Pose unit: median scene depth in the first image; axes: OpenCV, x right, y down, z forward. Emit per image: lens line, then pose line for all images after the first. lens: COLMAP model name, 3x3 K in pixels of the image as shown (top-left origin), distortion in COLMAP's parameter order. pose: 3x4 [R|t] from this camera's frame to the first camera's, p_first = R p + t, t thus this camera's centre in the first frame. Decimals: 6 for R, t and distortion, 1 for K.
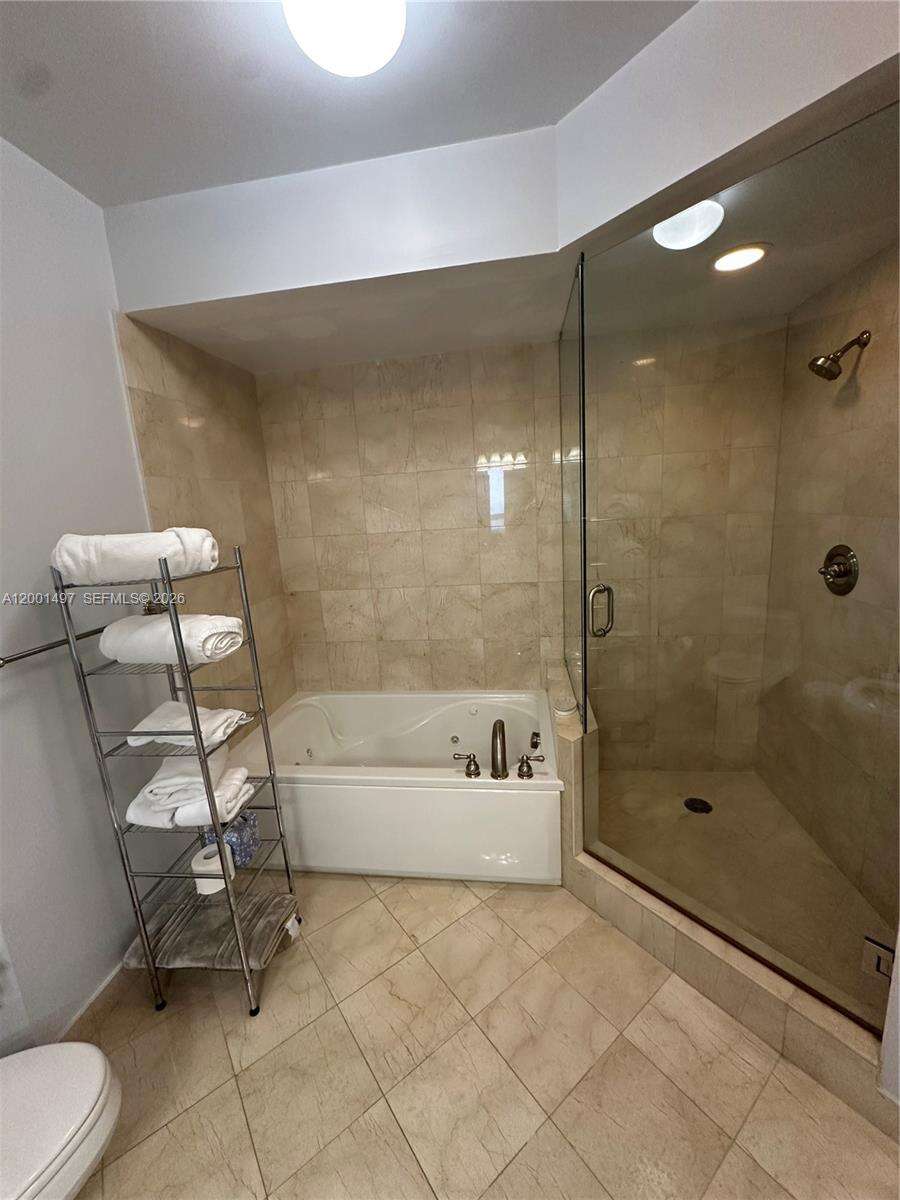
lens RADIAL K [[477.2, 0, 452.2], [0, 477.2, 599.9], [0, 0, 1]] dist [-0.005452, 0.000075]
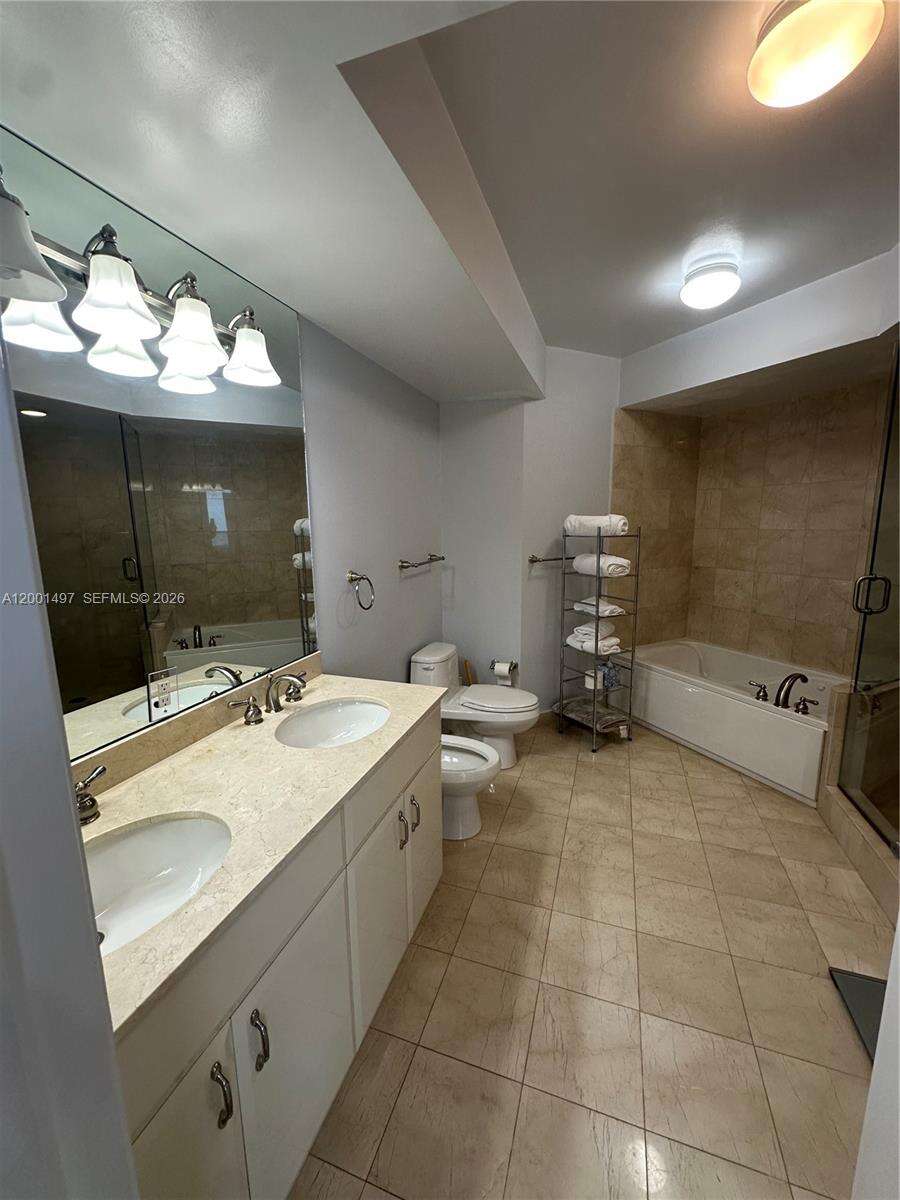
lens RADIAL K [[477.2, 0, 452.2], [0, 477.2, 599.9], [0, 0, 1]] dist [-0.005452, 0.000075]
pose [[0.561467, 0.193093, -0.804655, 0.499263], [-0.185301, 0.977039, 0.105161, 0.080095], [0.806485, 0.090059, 0.584355, -0.490926]]
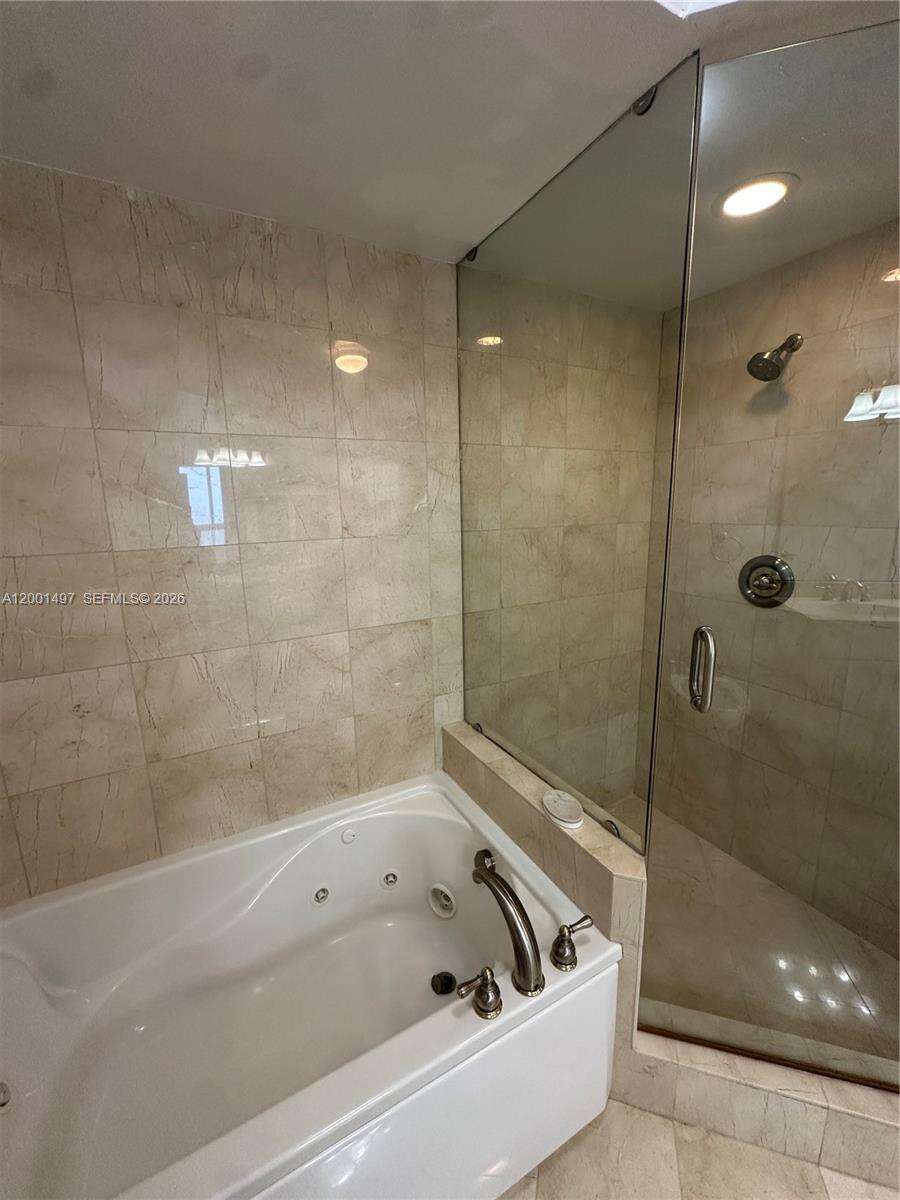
lens RADIAL K [[477.2, 0, 452.2], [0, 477.2, 599.9], [0, 0, 1]] dist [-0.005452, 0.000075]
pose [[0.805606, -0.074442, 0.587757, -0.214443], [0.091059, 0.995845, 0.001320, -0.068293], [-0.585413, 0.052457, 0.809037, 0.473060]]
